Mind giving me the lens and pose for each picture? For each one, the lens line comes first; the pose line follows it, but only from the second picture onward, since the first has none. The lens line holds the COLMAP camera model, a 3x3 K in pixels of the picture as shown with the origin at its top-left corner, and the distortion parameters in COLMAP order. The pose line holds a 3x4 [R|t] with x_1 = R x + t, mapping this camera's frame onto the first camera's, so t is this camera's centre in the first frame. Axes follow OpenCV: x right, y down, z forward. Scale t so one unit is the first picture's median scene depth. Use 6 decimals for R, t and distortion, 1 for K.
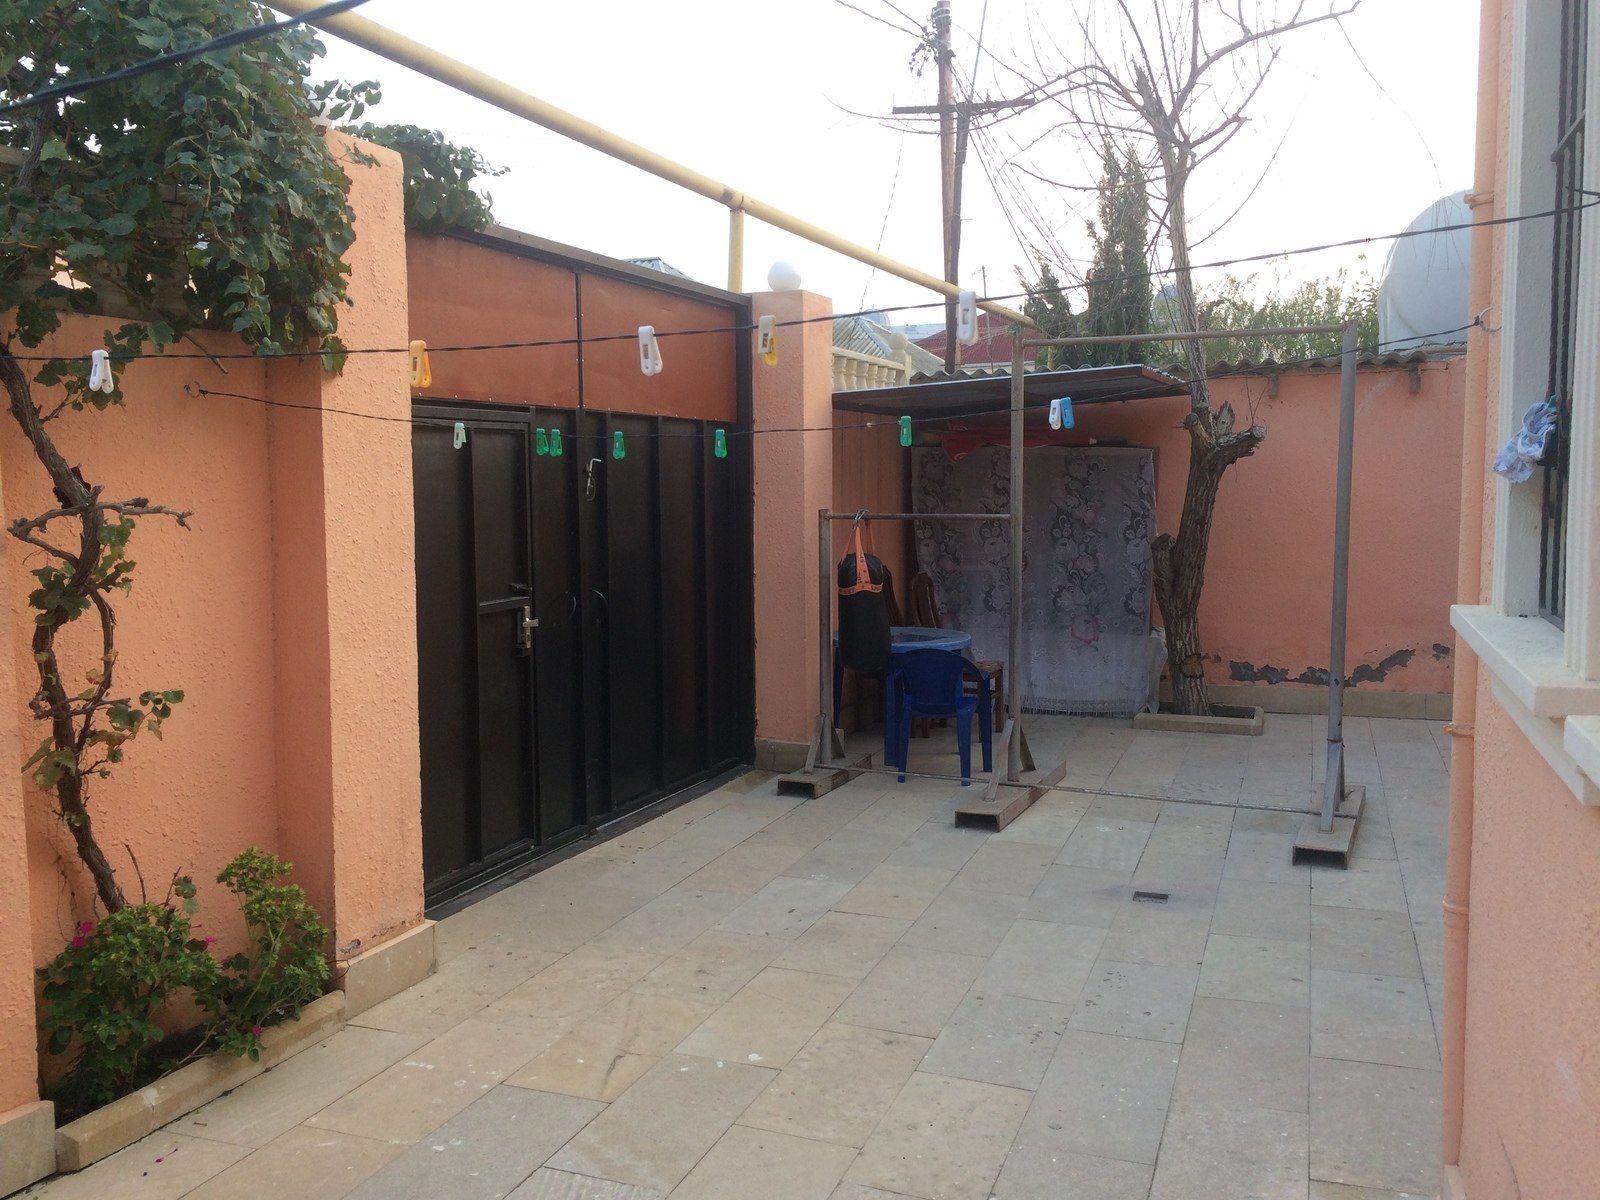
lens RADIAL K [[1375.8, 0, 800.0], [0, 1375.8, 600.0], [0, 0, 1]] dist [0.080571, -0.116054]
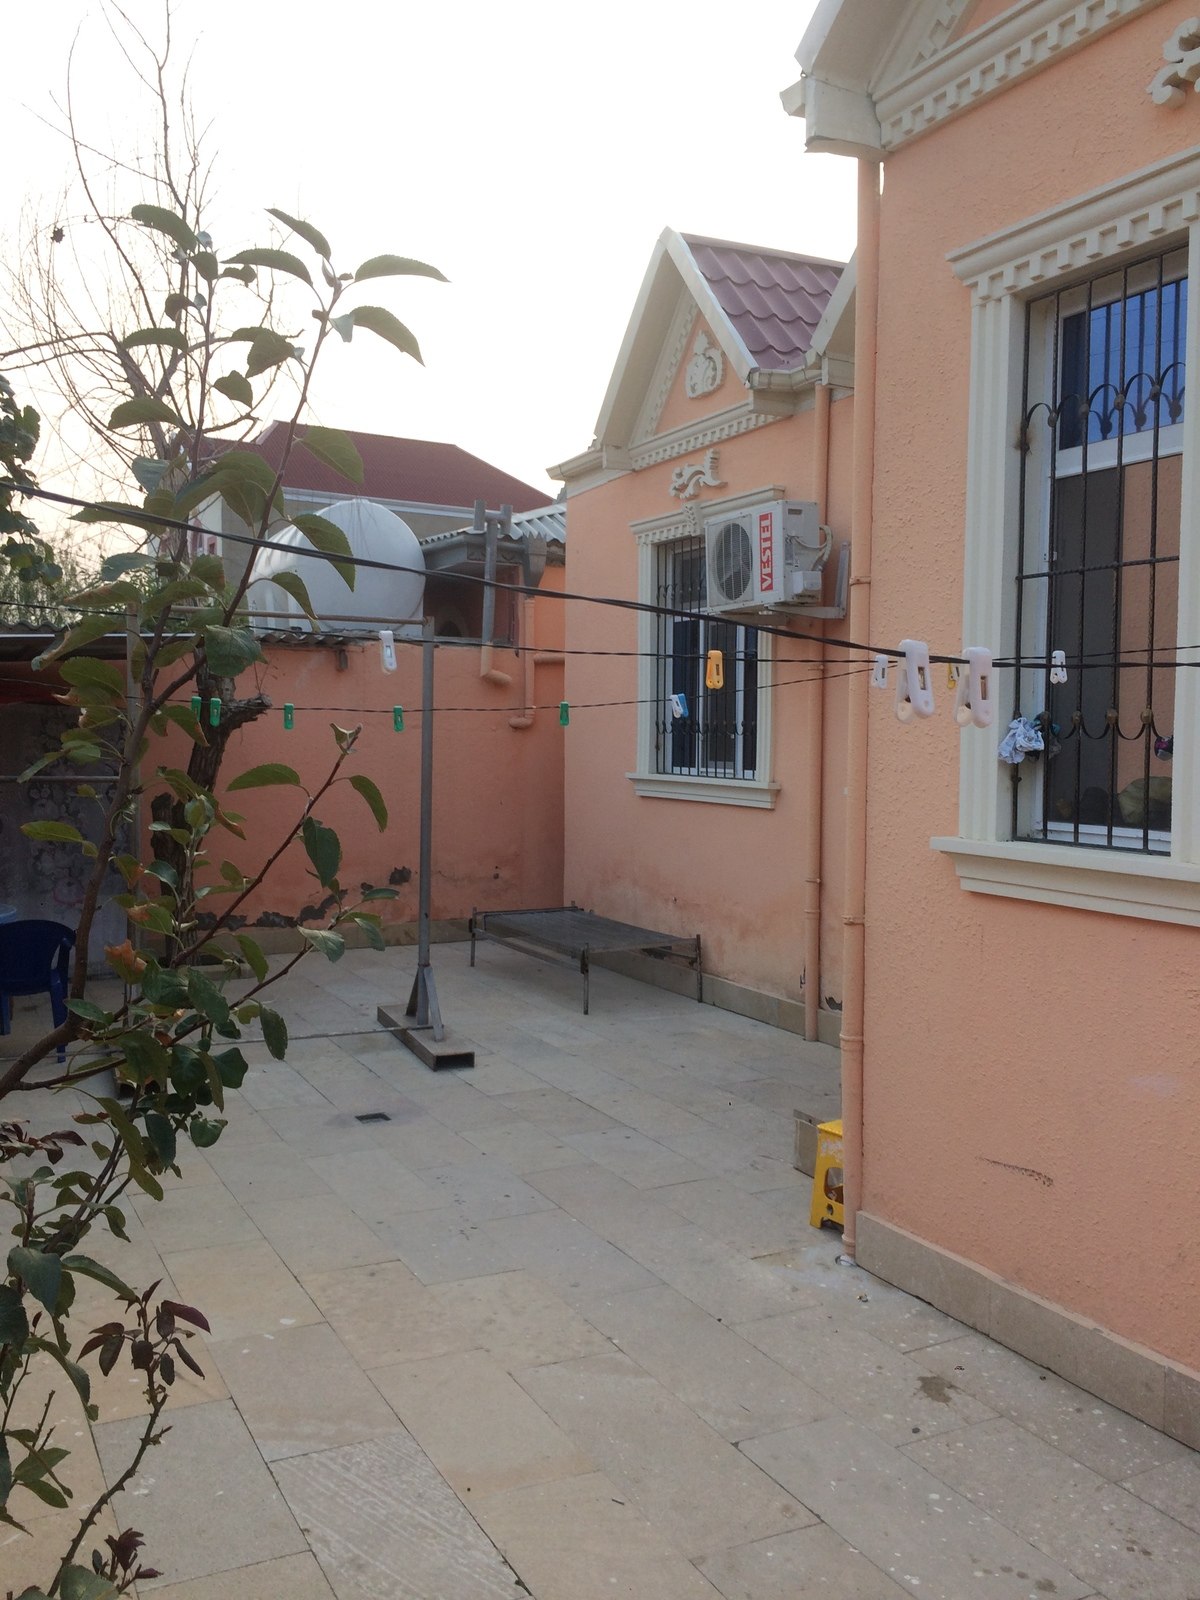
lens RADIAL K [[1375.8, 0, 611.7], [0, 1375.8, 801.3], [0, 0, 1]] dist [0.080571, -0.116054]
pose [[0.670177, -0.020827, 0.741909, -0.441341], [0.048629, 0.998690, -0.015892, -0.014348], [-0.740607, 0.046728, 0.670312, 0.092906]]
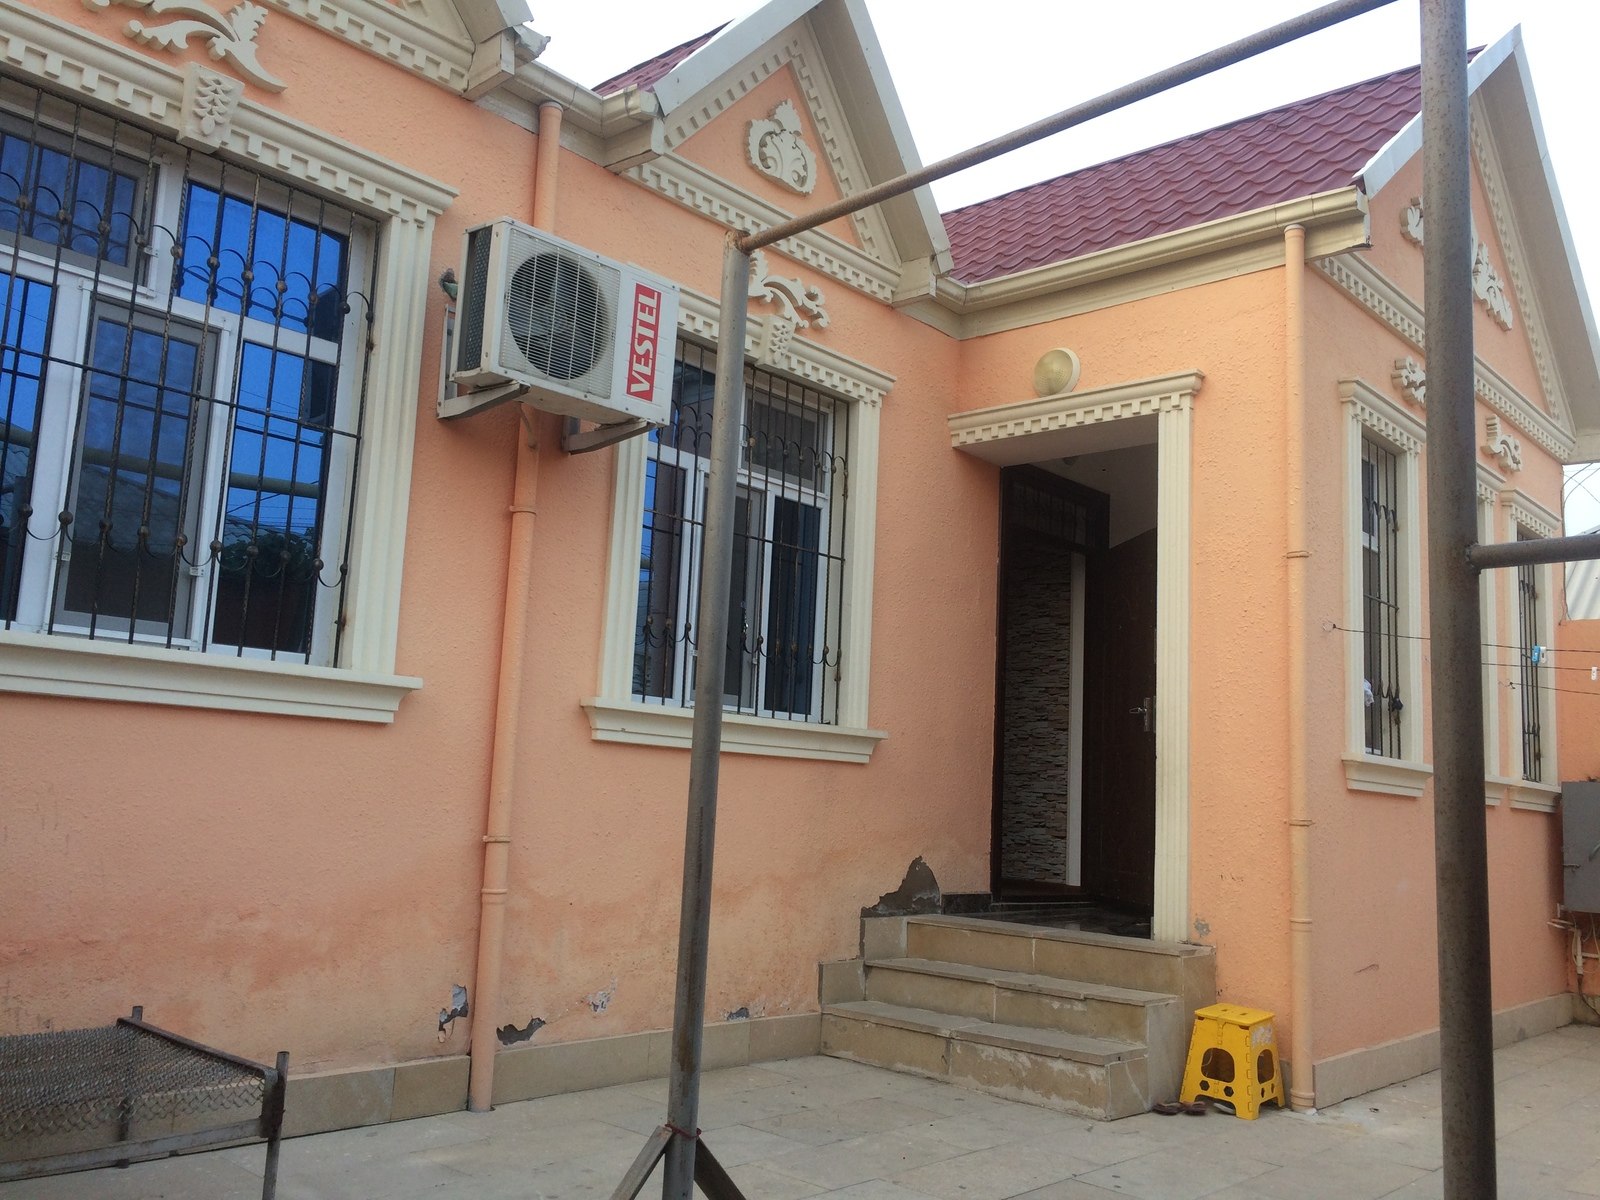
lens RADIAL K [[1375.8, 0, 800.0], [0, 1375.8, 600.0], [0, 0, 1]] dist [0.080571, -0.116054]
pose [[-0.923004, 0.018721, 0.384335, 0.204863], [-0.007517, 0.997748, -0.066652, -0.041745], [-0.384718, -0.064409, -0.920784, 1.613003]]
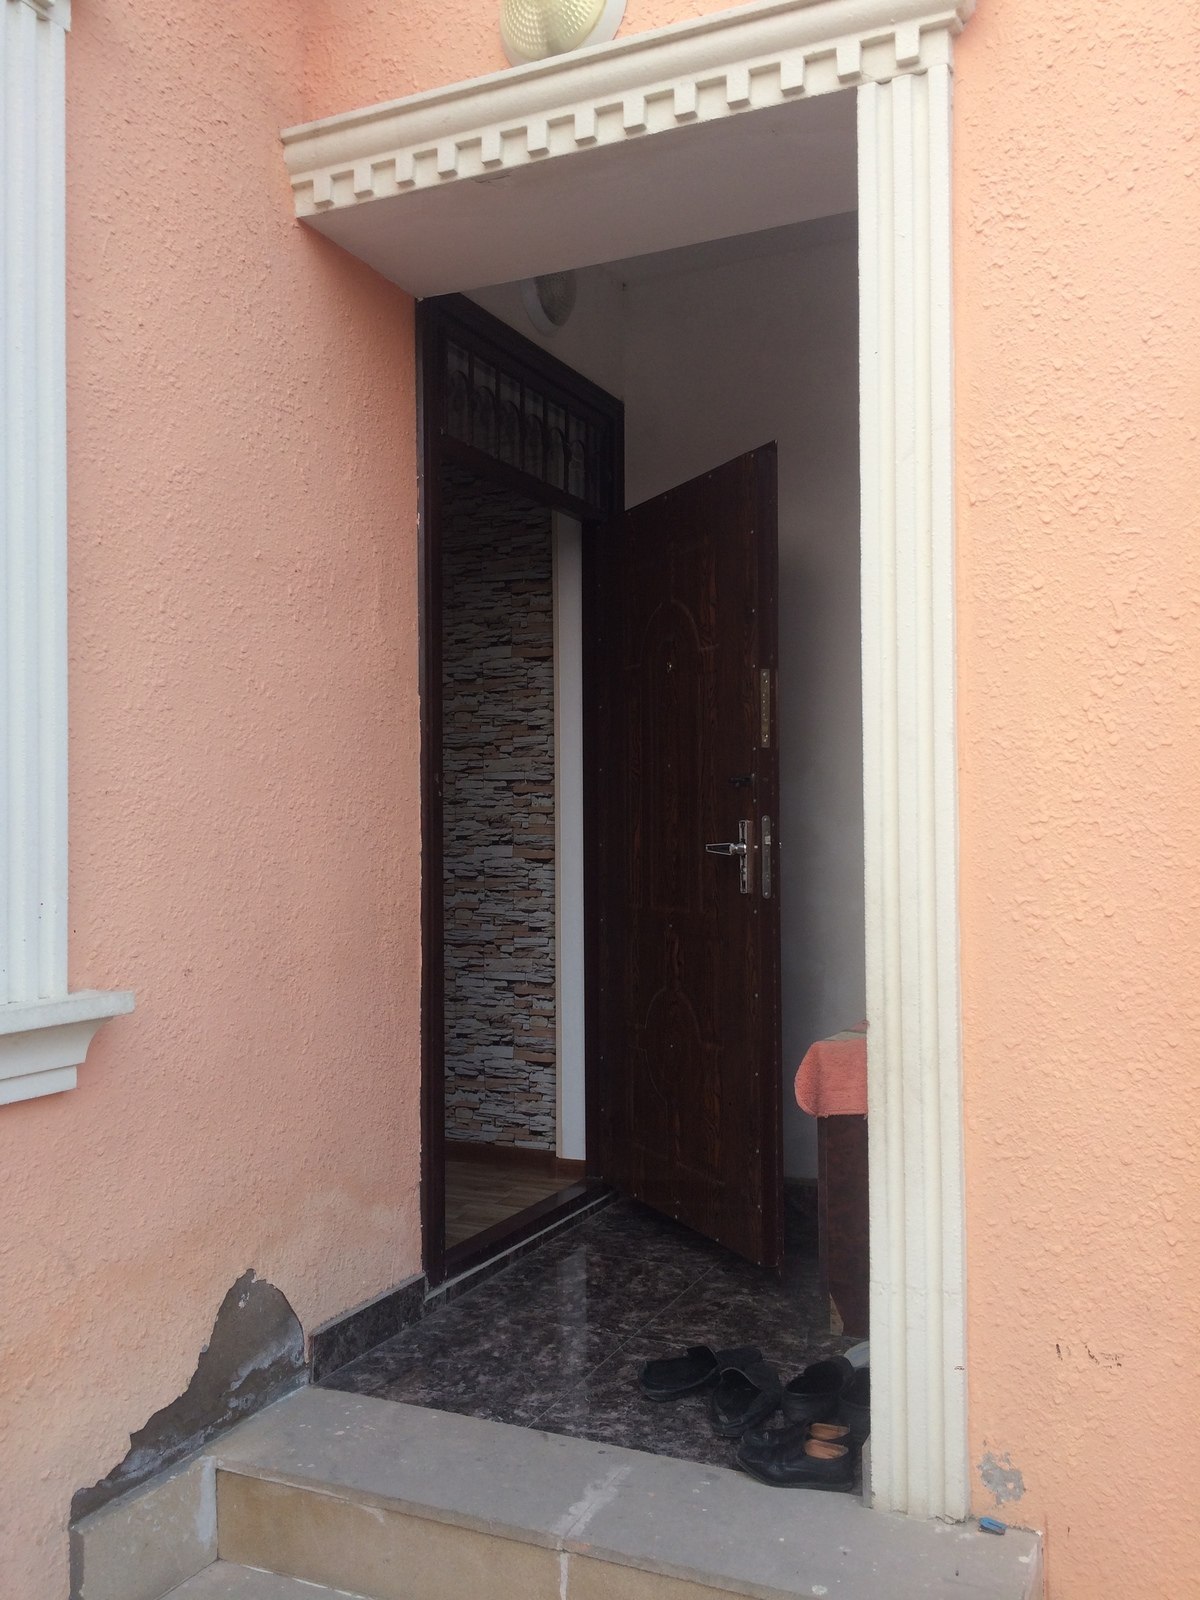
lens RADIAL K [[1375.8, 0, 611.7], [0, 1375.8, 801.3], [0, 0, 1]] dist [0.080571, -0.116054]
pose [[-0.995750, 0.015216, 0.090832, 0.404797], [0.021473, 0.997433, 0.068305, -0.089078], [-0.089559, 0.069965, -0.993521, 0.903668]]
